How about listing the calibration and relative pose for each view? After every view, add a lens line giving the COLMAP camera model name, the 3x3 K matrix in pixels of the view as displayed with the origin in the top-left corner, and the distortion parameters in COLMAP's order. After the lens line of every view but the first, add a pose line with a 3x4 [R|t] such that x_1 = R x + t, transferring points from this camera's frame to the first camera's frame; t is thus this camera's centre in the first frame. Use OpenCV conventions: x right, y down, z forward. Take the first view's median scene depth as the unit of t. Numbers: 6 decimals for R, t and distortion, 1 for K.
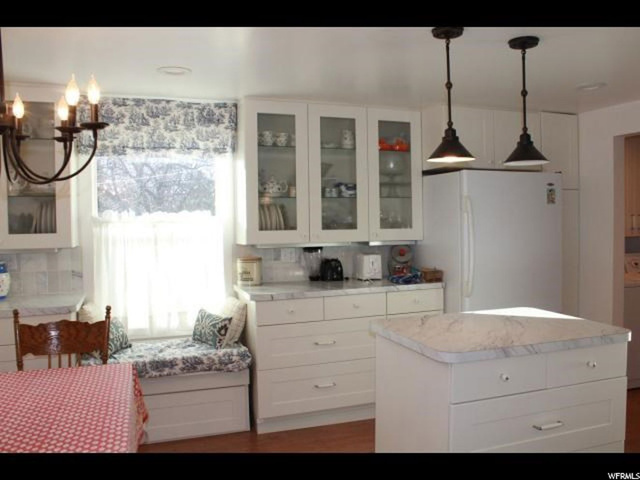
lens RADIAL K [[528.6, 0, 317.2], [0, 528.6, 238.2], [0, 0, 1]] dist [-0.146606, 0.061033]
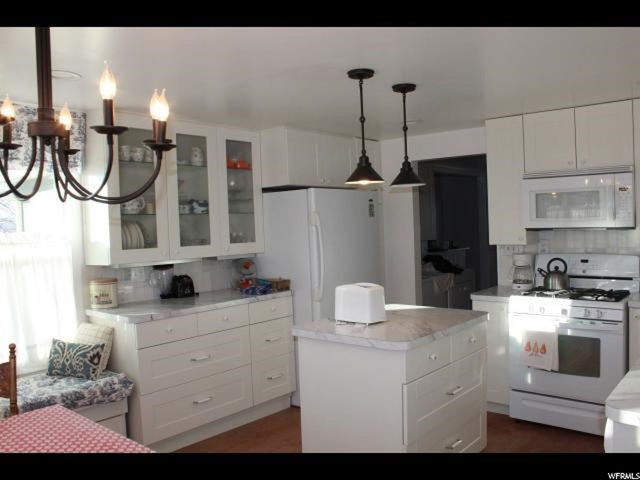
lens RADIAL K [[528.6, 0, 321.6], [0, 528.6, 237.6], [0, 0, 1]] dist [-0.146606, 0.061033]
pose [[0.863301, -0.029827, 0.503808, -0.256832], [0.042621, 0.998995, -0.013890, -0.007574], [-0.502887, 0.033465, 0.863704, 0.013304]]
